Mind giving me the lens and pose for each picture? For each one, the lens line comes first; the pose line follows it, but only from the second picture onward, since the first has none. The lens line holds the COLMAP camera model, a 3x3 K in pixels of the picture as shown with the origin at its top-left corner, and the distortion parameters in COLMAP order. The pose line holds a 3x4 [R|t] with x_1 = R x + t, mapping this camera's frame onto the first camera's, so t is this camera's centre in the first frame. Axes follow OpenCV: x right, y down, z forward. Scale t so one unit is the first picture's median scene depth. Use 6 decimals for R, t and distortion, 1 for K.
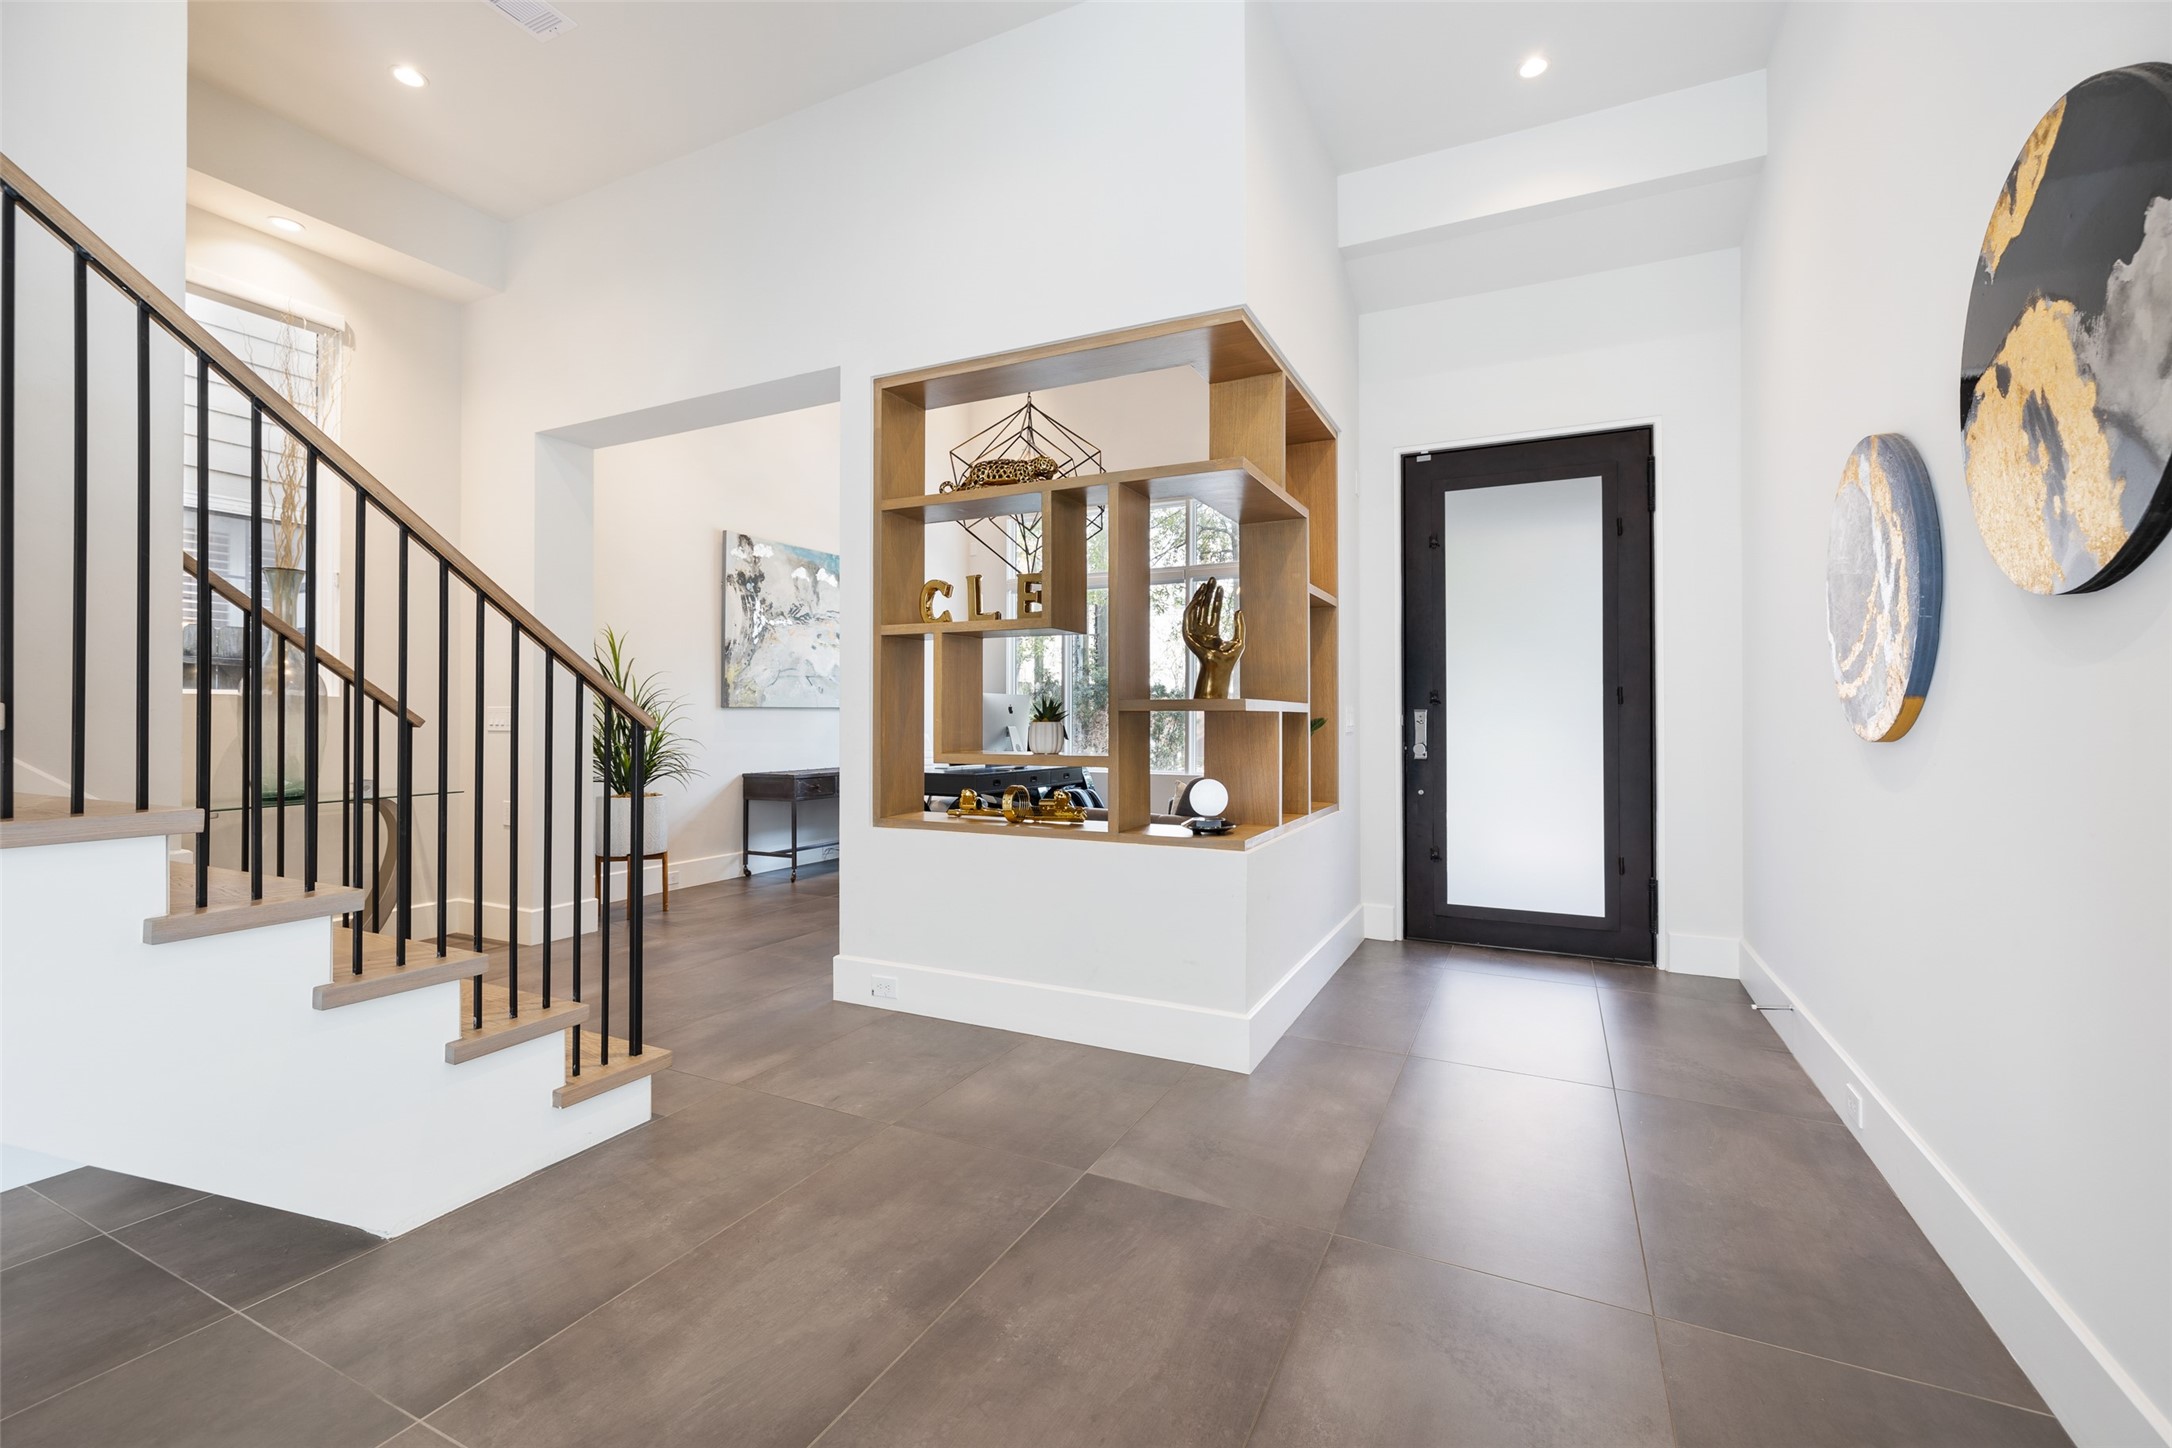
lens RADIAL K [[917.5, 0, 1088.7], [0, 917.5, 714.5], [0, 0, 1]] dist [0.001144, -0.000069]
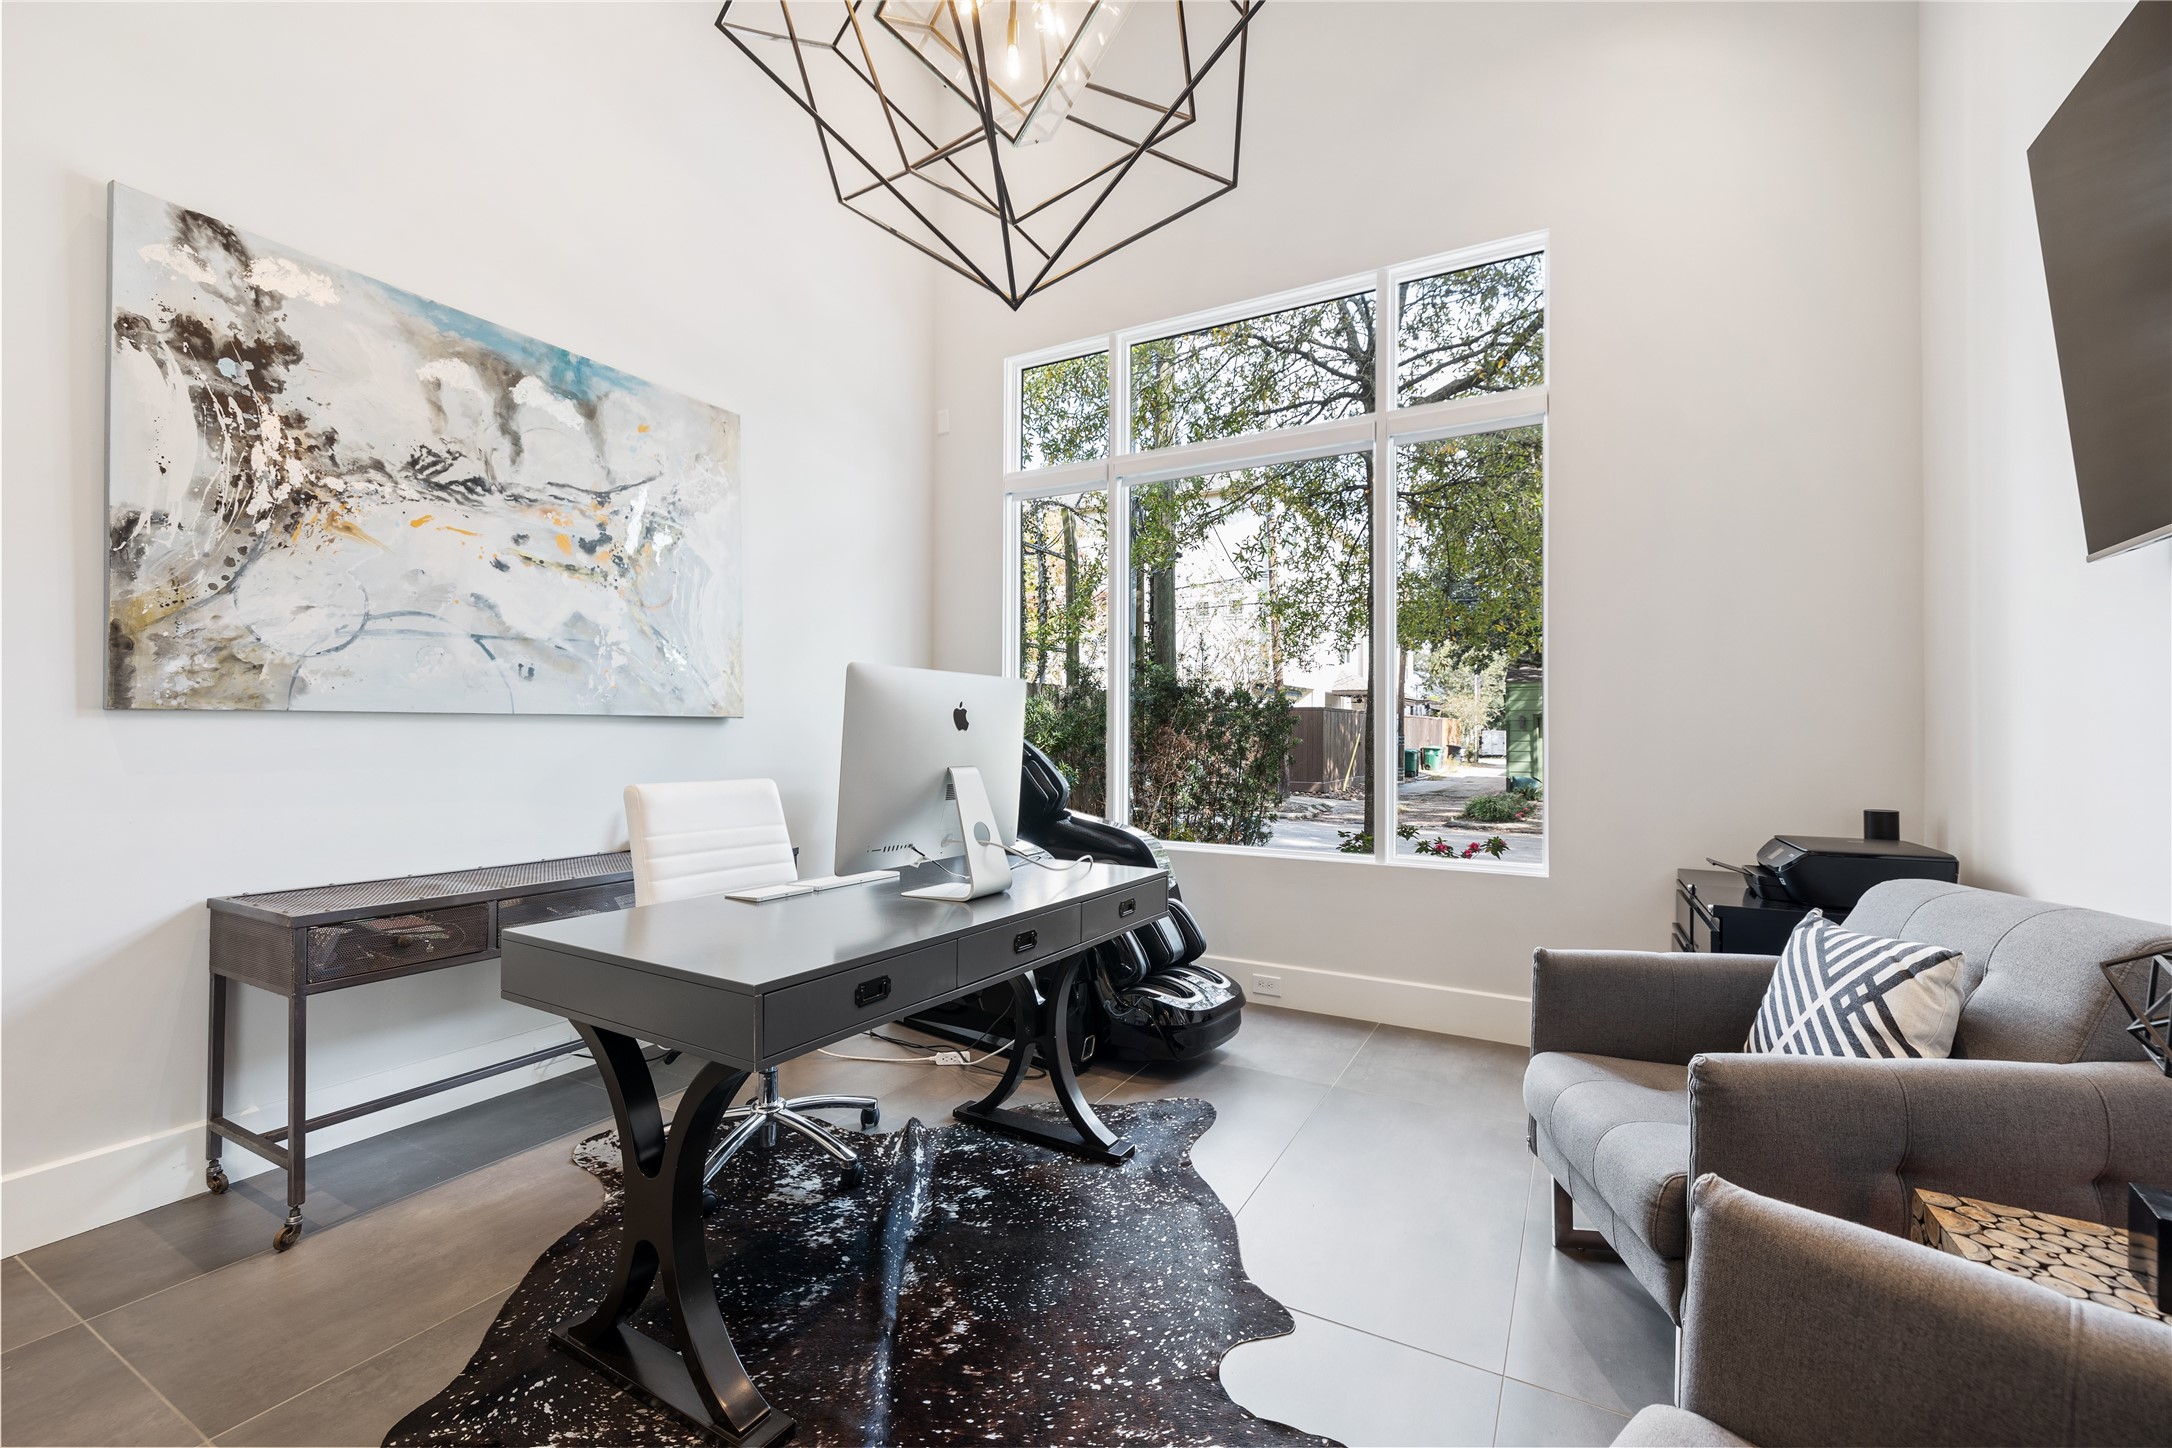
lens RADIAL K [[917.5, 0, 1083.2], [0, 917.5, 727.3], [0, 0, 1]] dist [0.001144, -0.000069]
pose [[0.998769, 0.001741, -0.049579, -0.023616], [-0.001852, 0.999996, -0.002200, -0.001199], [0.049575, 0.002289, 0.998768, 0.655174]]
